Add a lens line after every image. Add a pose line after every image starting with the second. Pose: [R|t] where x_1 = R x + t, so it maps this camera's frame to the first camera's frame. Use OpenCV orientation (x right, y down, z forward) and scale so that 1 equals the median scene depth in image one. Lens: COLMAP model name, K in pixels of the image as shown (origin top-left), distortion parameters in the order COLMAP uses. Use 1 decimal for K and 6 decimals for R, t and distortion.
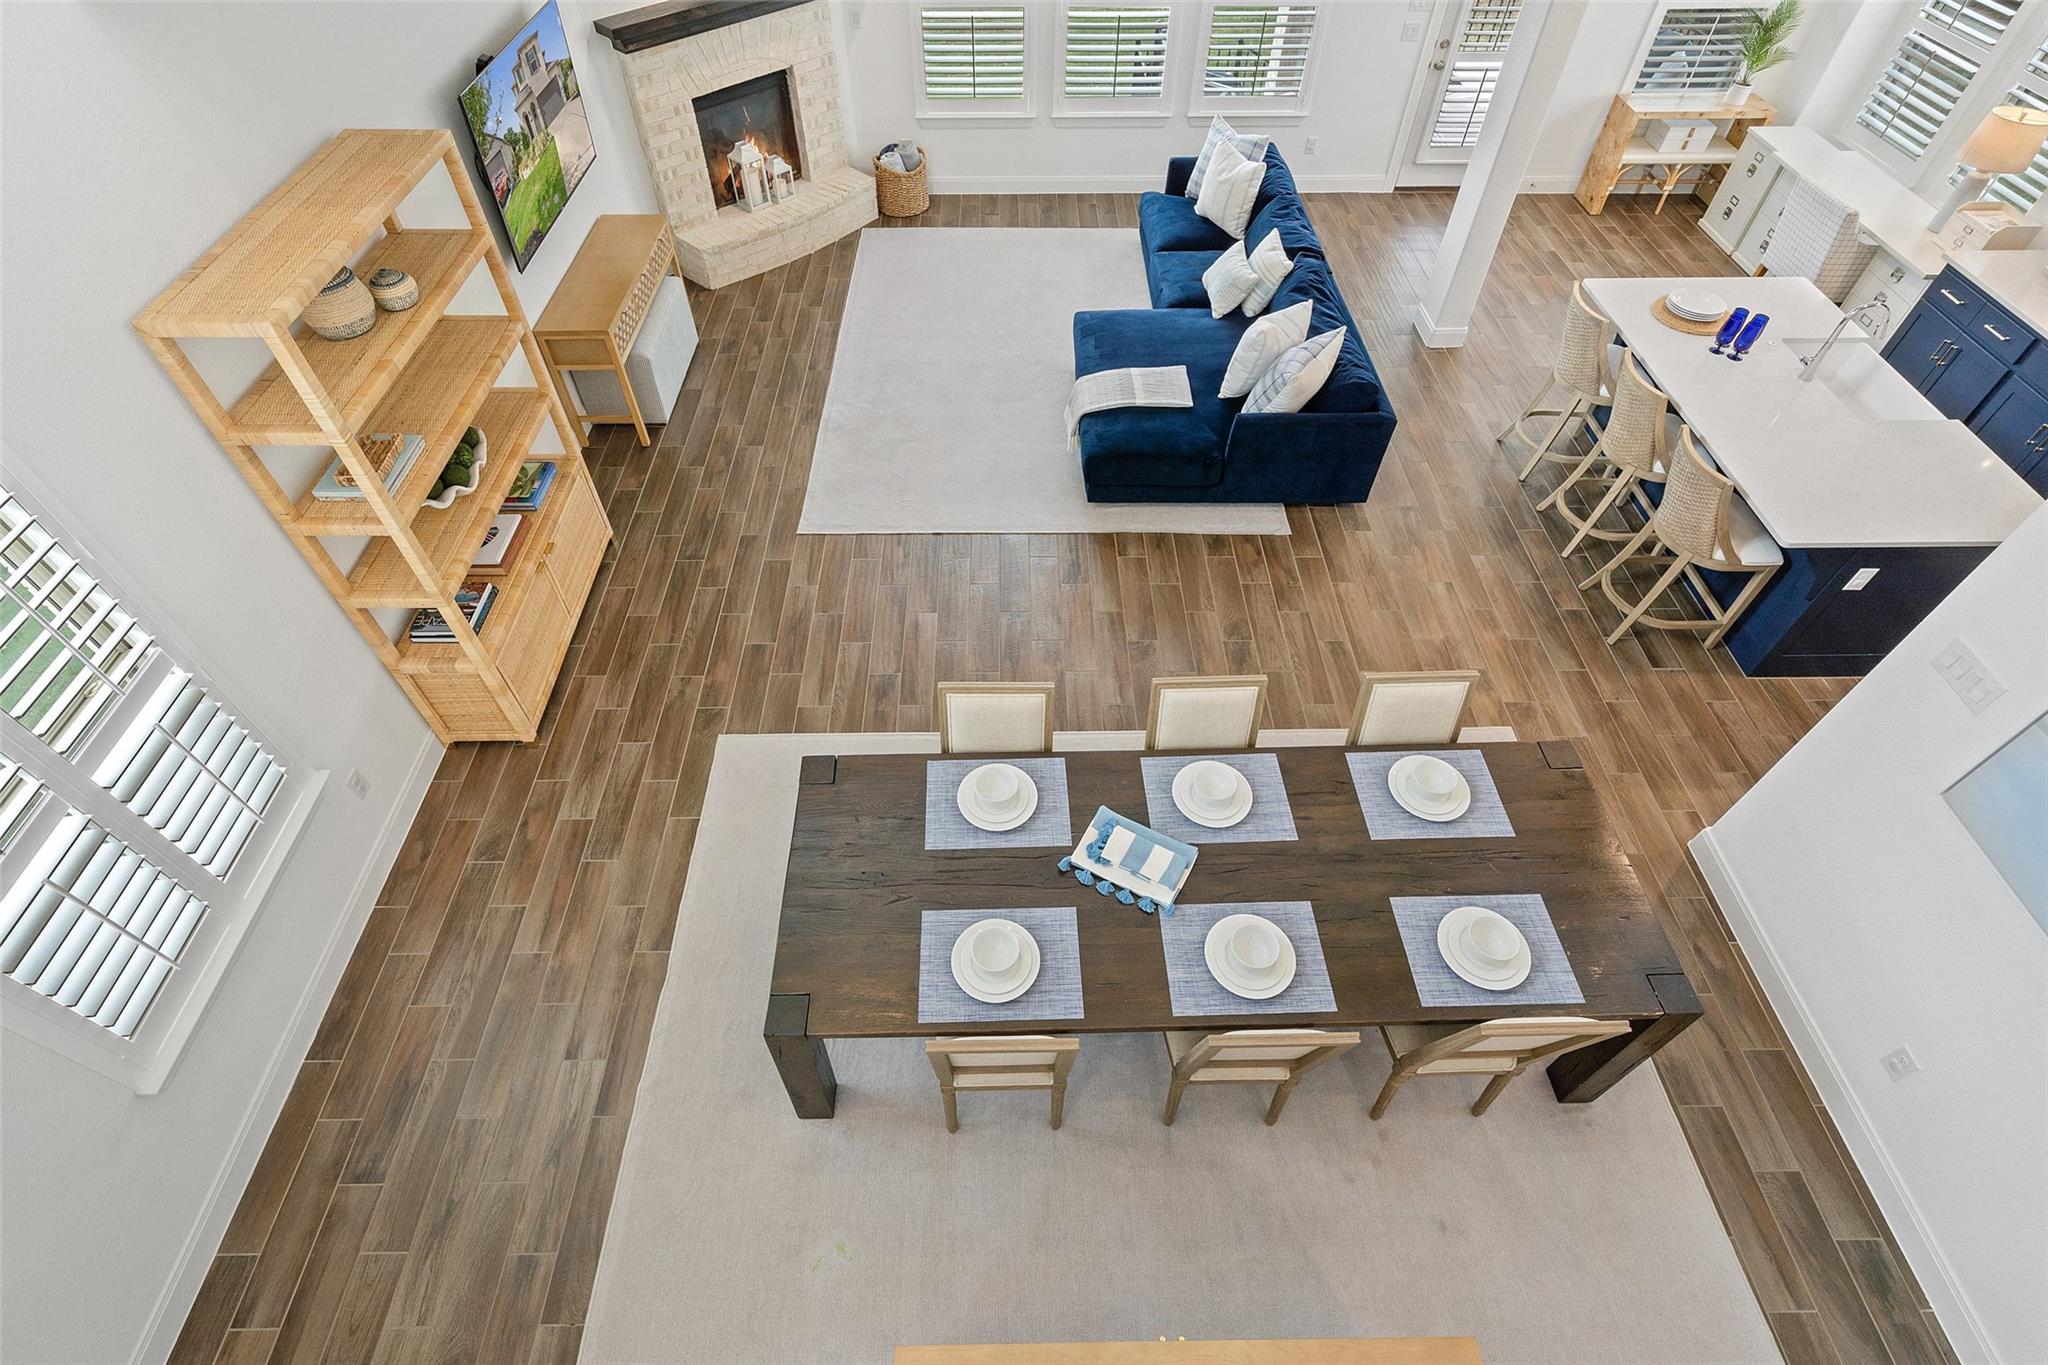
lens RADIAL K [[987.9, 0, 1017.6], [0, 987.9, 682.9], [0, 0, 1]] dist [-0.000544, -0.000322]
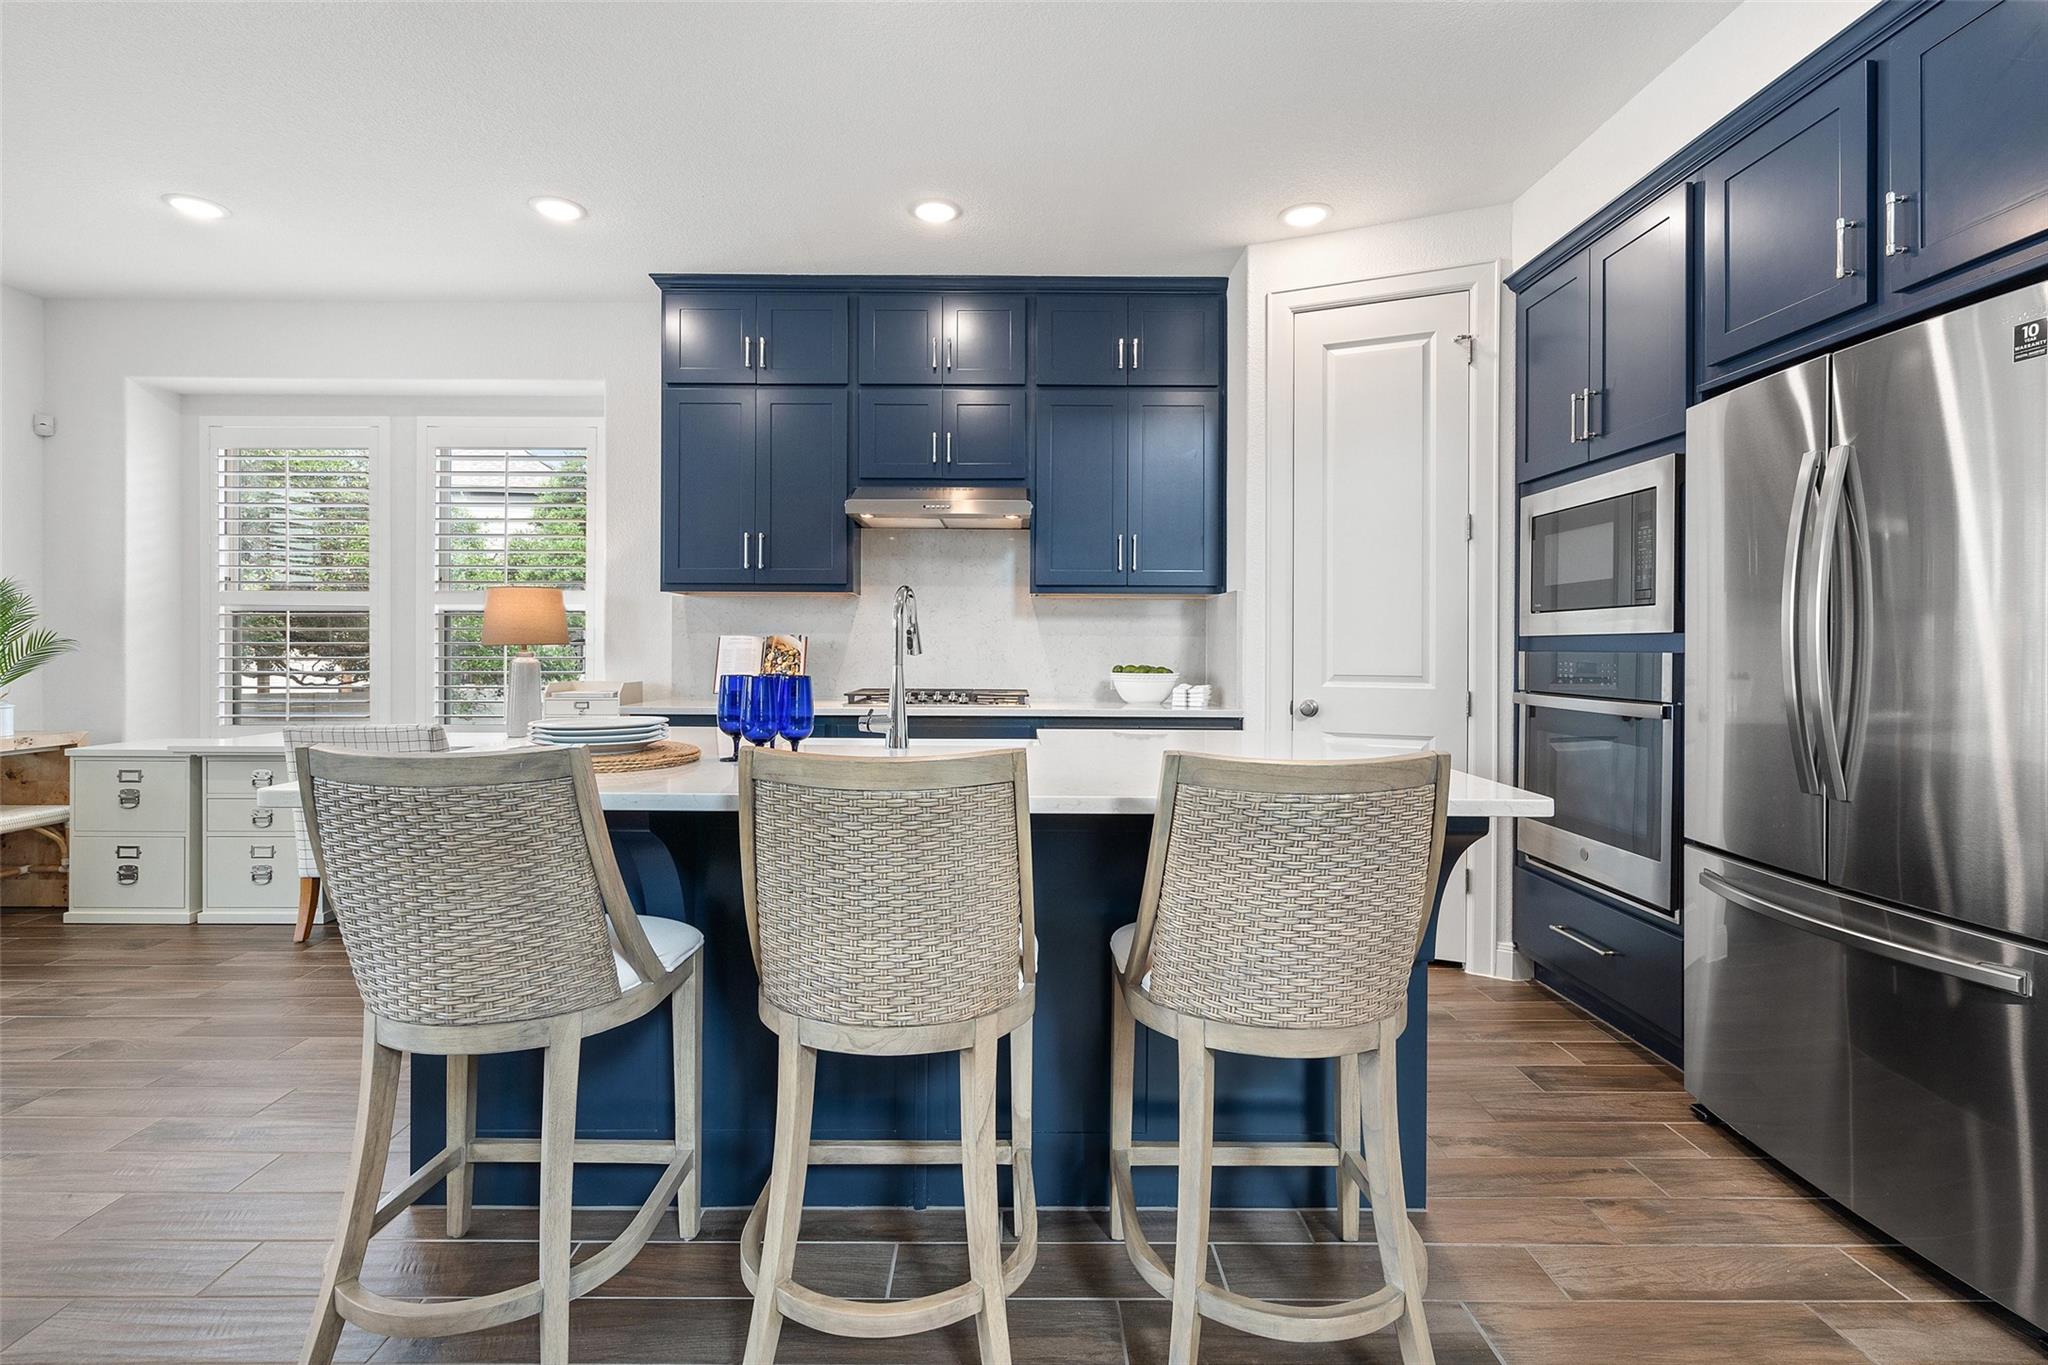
lens RADIAL K [[939.2, 0, 1021.9], [0, 939.2, 644.7], [0, 0, 1]] dist [-0.001726, 0.001717]
pose [[0.006419, -0.001334, 0.999979, 0.222947], [0.758863, 0.651239, -0.004002, -0.196897], [-0.651219, 0.758872, 0.005193, 0.621877]]
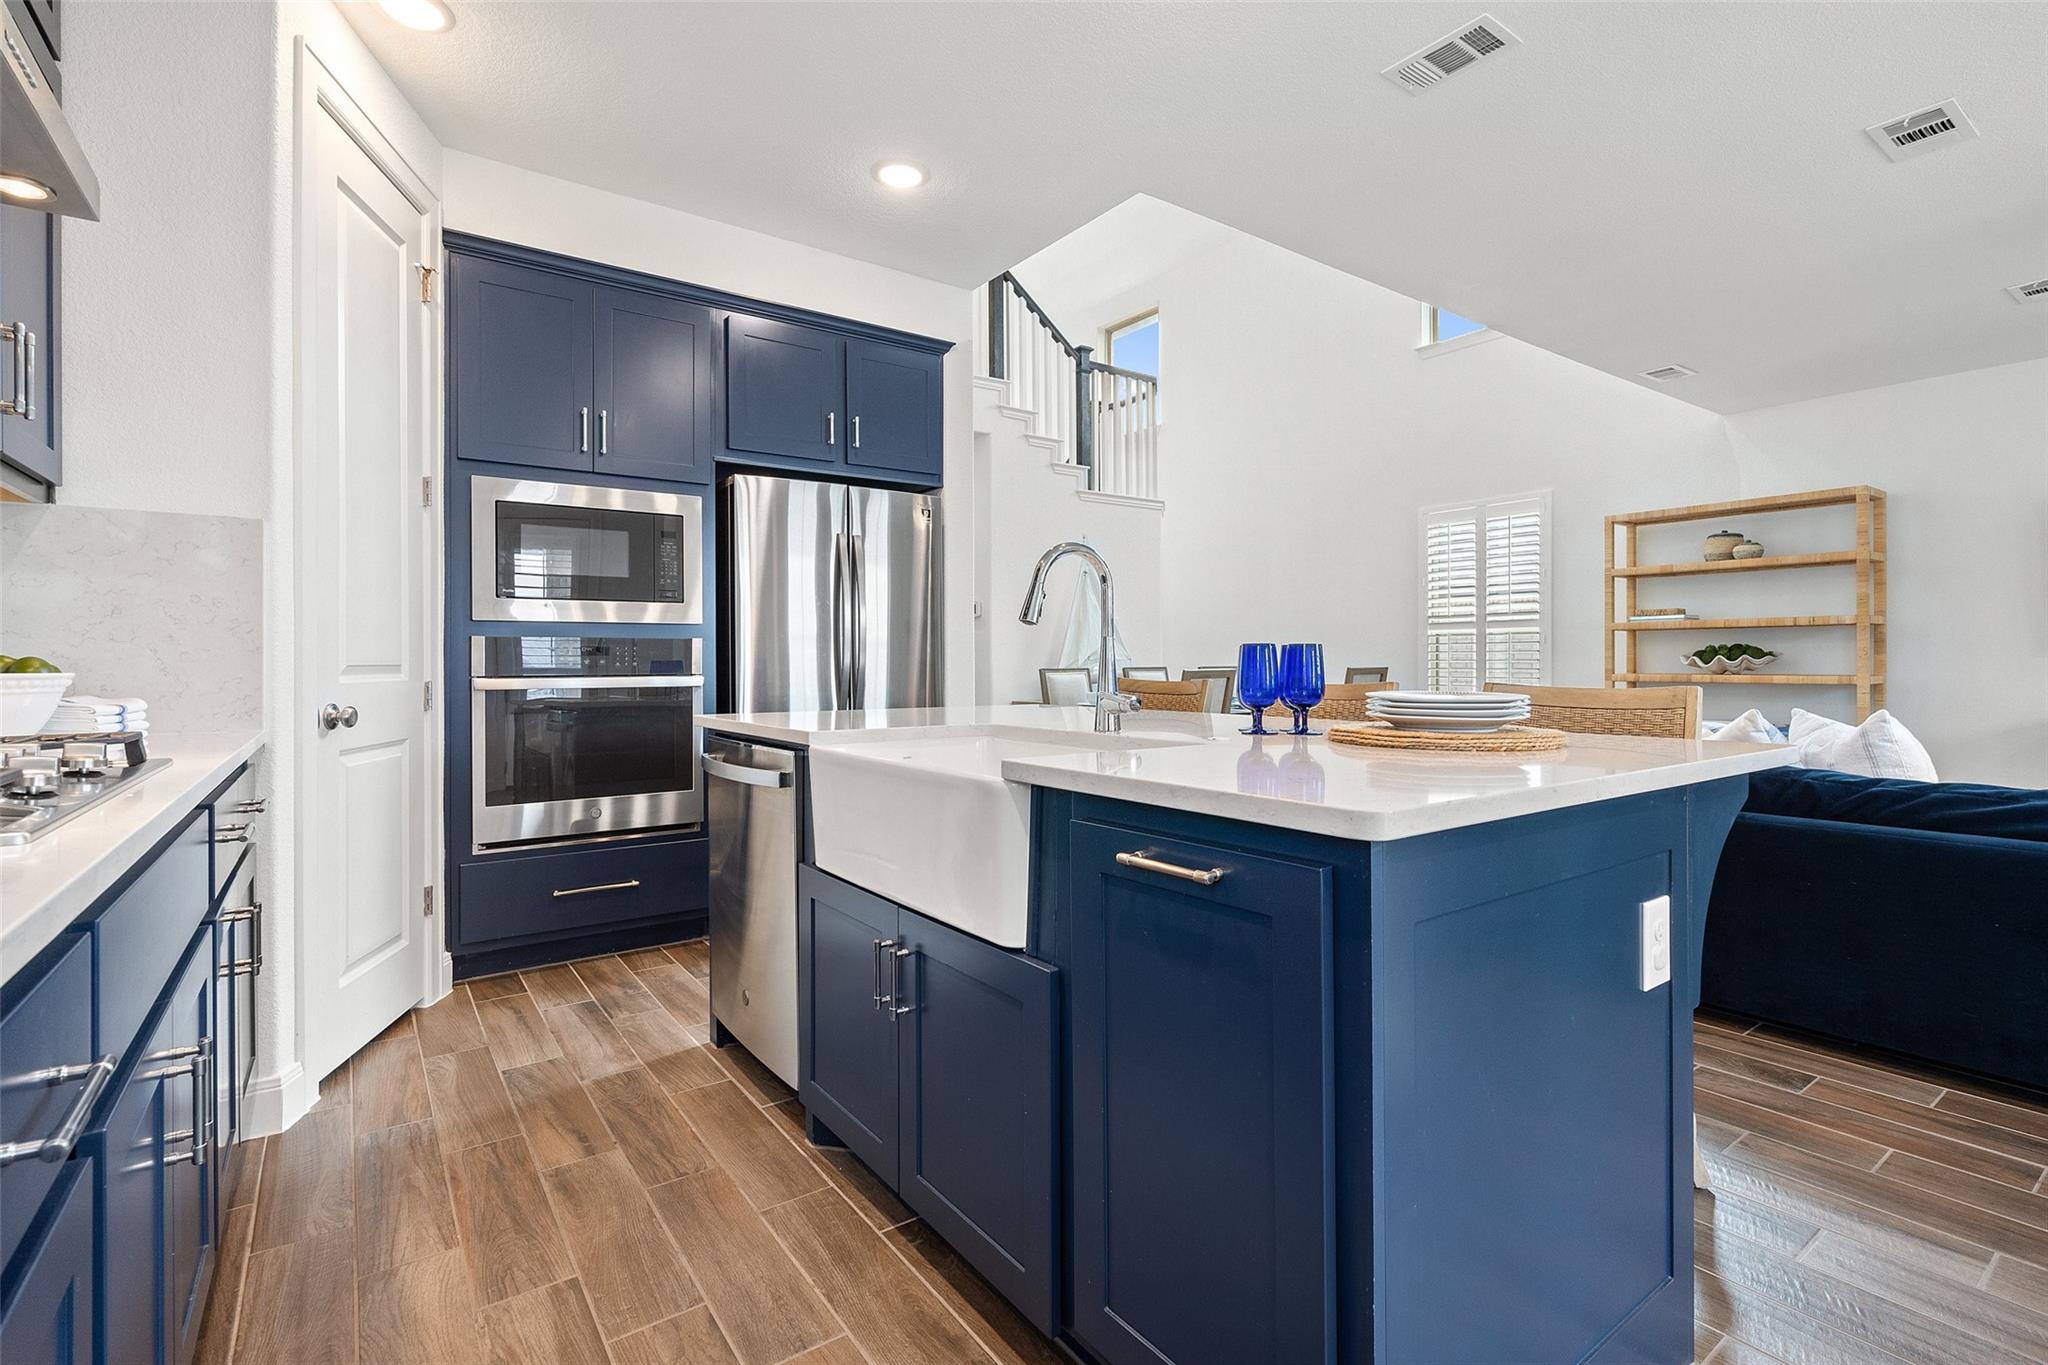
lens RADIAL K [[939.2, 0, 1012.8], [0, 939.2, 662.6], [0, 0, 1]] dist [-0.001726, 0.001717]
pose [[-0.823969, 0.003043, -0.566626, 0.727212], [-0.430099, 0.647674, 0.628914, -0.388704], [0.368903, 0.761912, -0.532355, 0.804659]]
